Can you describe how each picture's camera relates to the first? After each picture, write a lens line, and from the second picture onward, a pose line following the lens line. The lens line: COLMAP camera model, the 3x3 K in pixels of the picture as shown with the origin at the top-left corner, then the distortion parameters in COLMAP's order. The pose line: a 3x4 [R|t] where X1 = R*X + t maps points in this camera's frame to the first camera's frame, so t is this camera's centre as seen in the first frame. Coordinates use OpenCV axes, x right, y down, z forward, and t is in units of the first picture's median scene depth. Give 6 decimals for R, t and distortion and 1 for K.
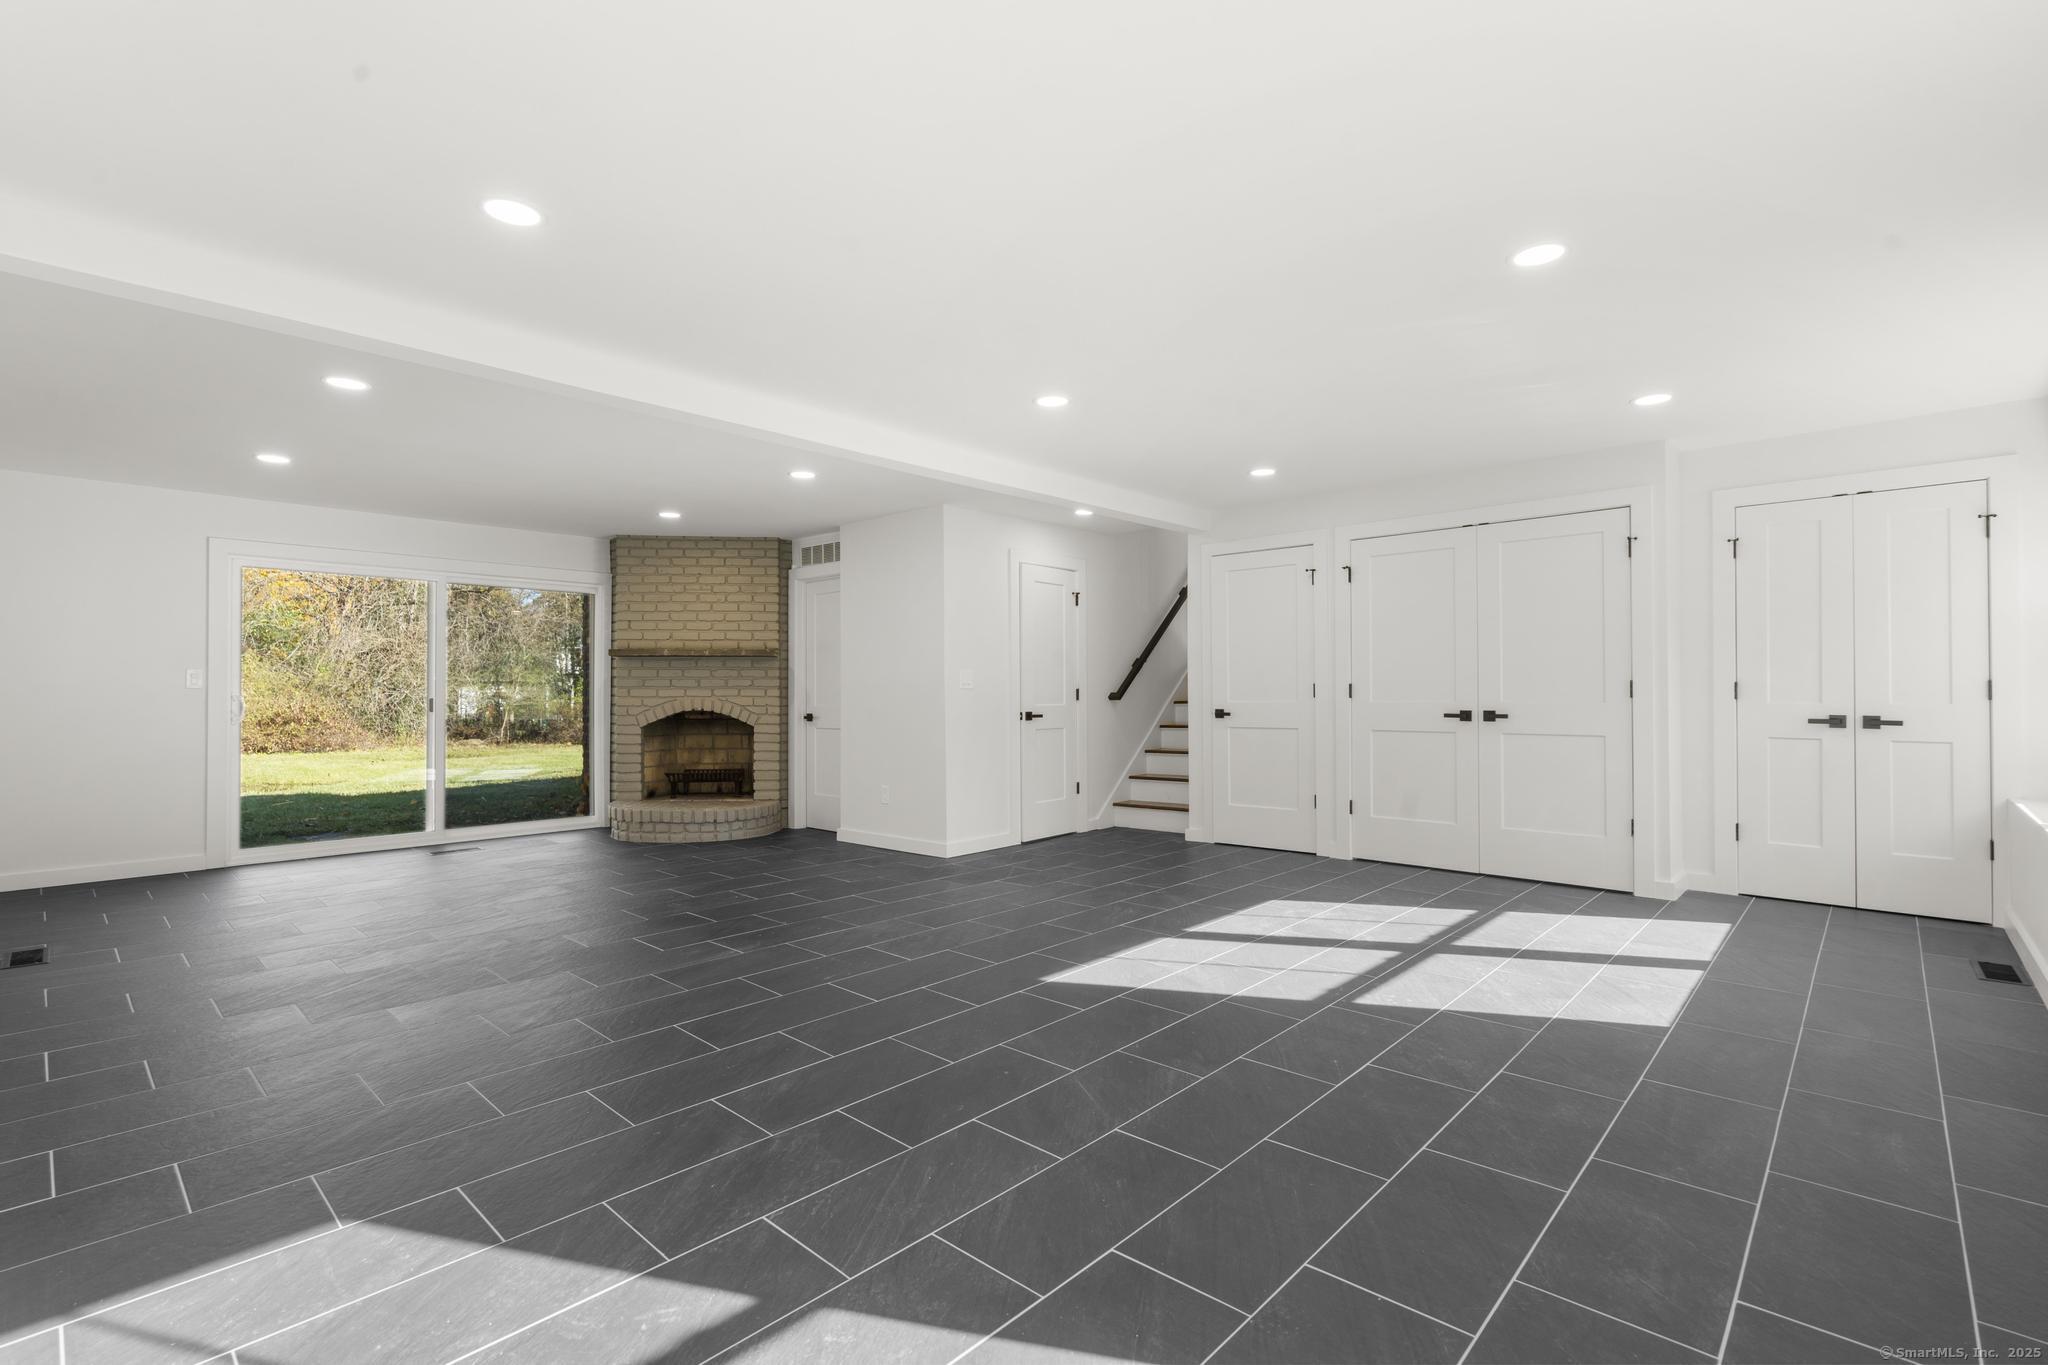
lens RADIAL K [[919.9, 0, 1018.8], [0, 919.9, 677.7], [0, 0, 1]] dist [-0.002608, 0.001810]
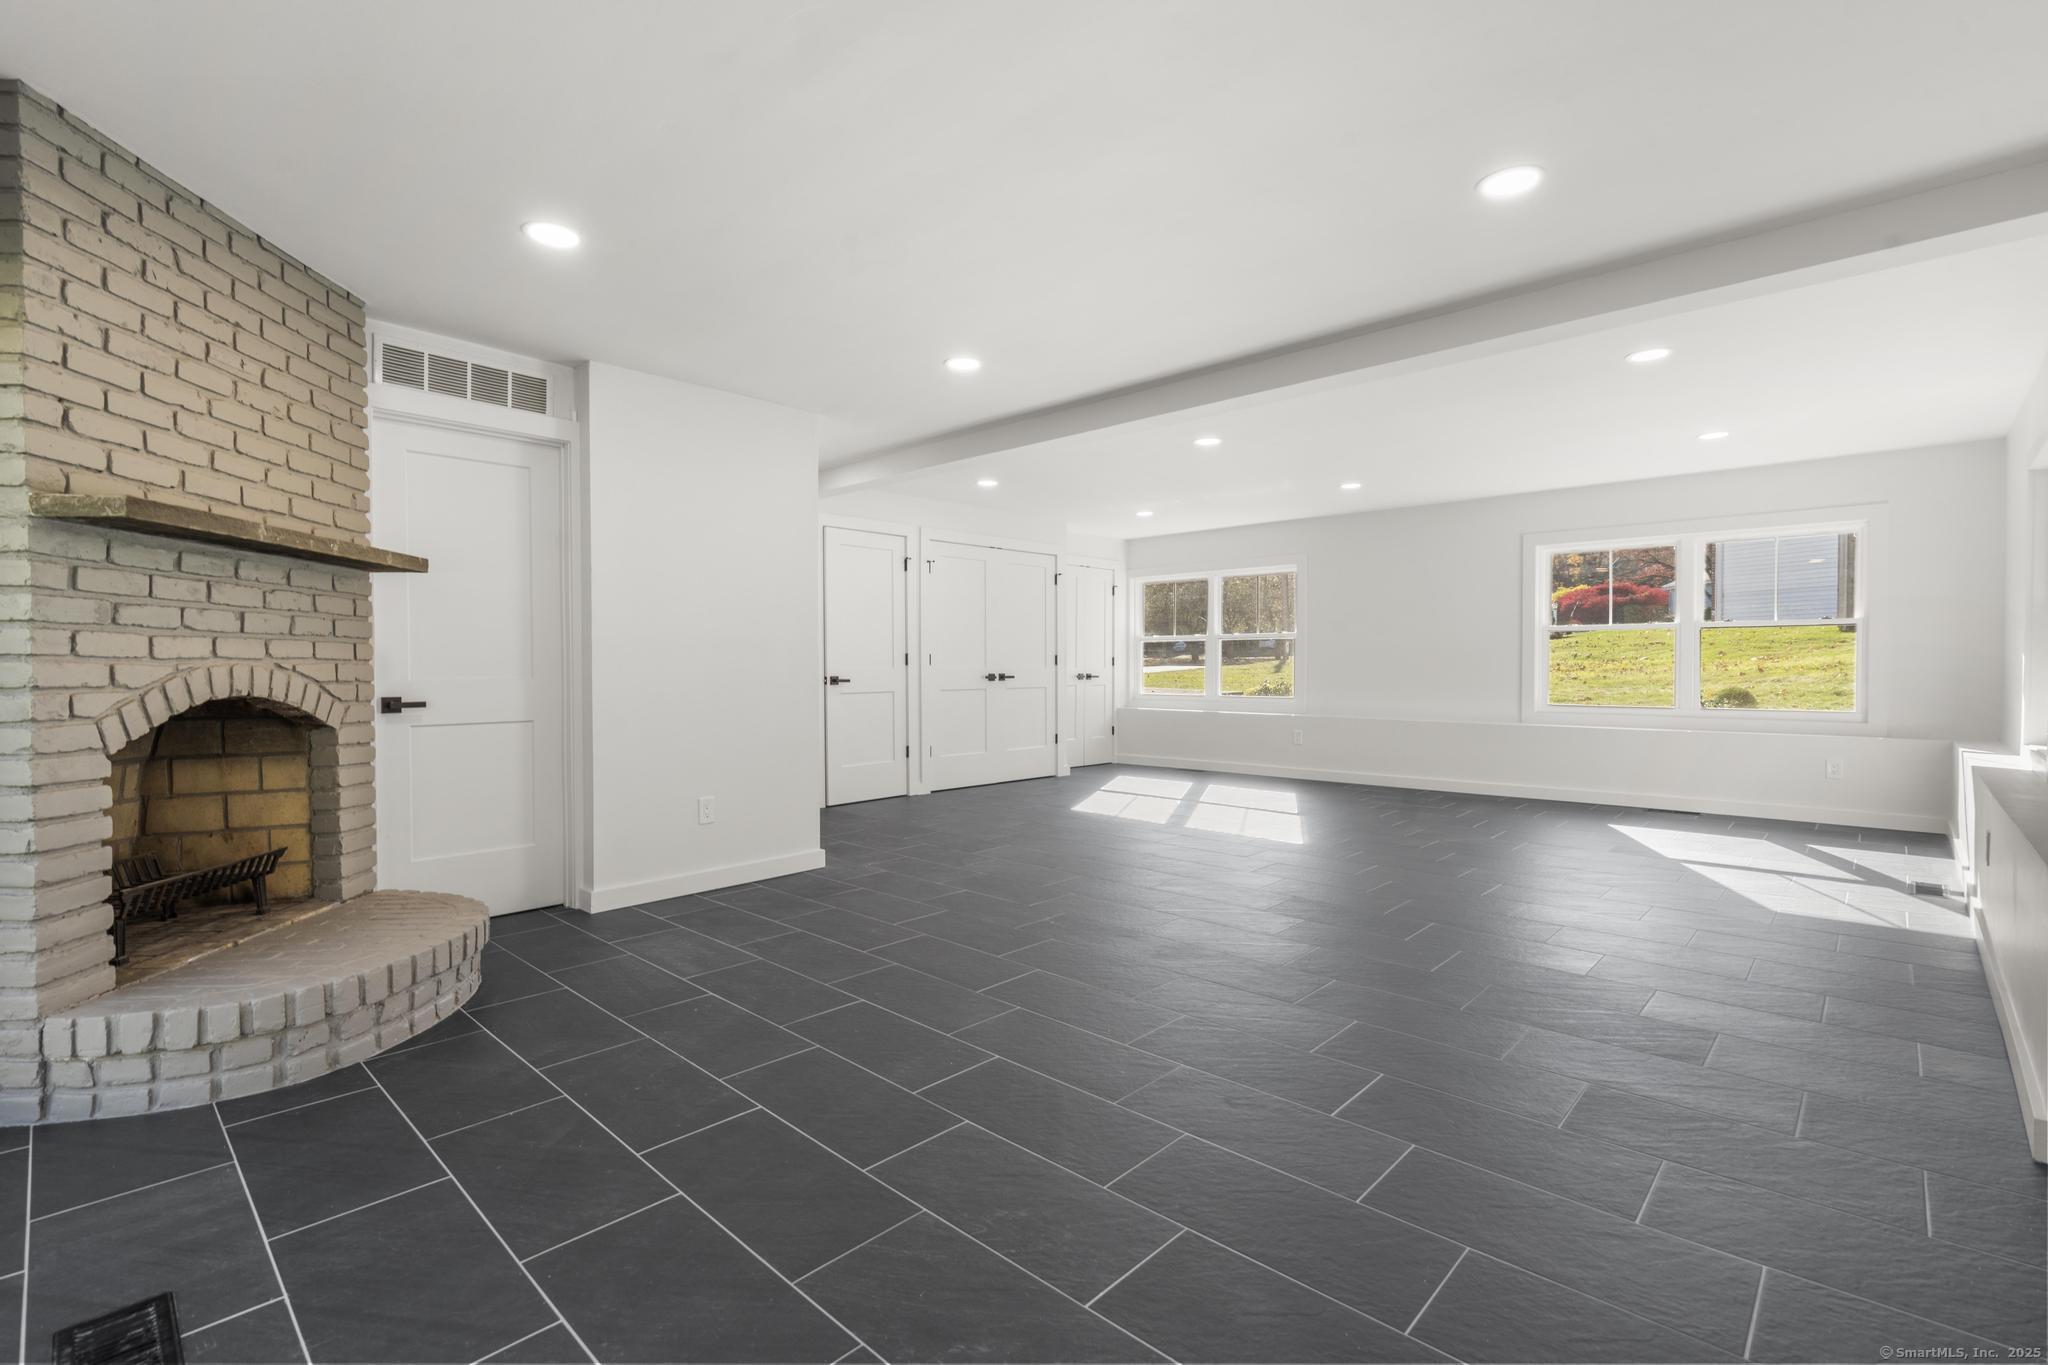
lens RADIAL K [[919.9, 0, 1019.3], [0, 919.9, 684.9], [0, 0, 1]] dist [-0.002608, 0.001810]
pose [[0.011043, -0.011421, 0.999874, -0.714415], [0.001975, 0.999933, 0.011400, 0.027242], [-0.999937, 0.001849, 0.011065, 0.688418]]
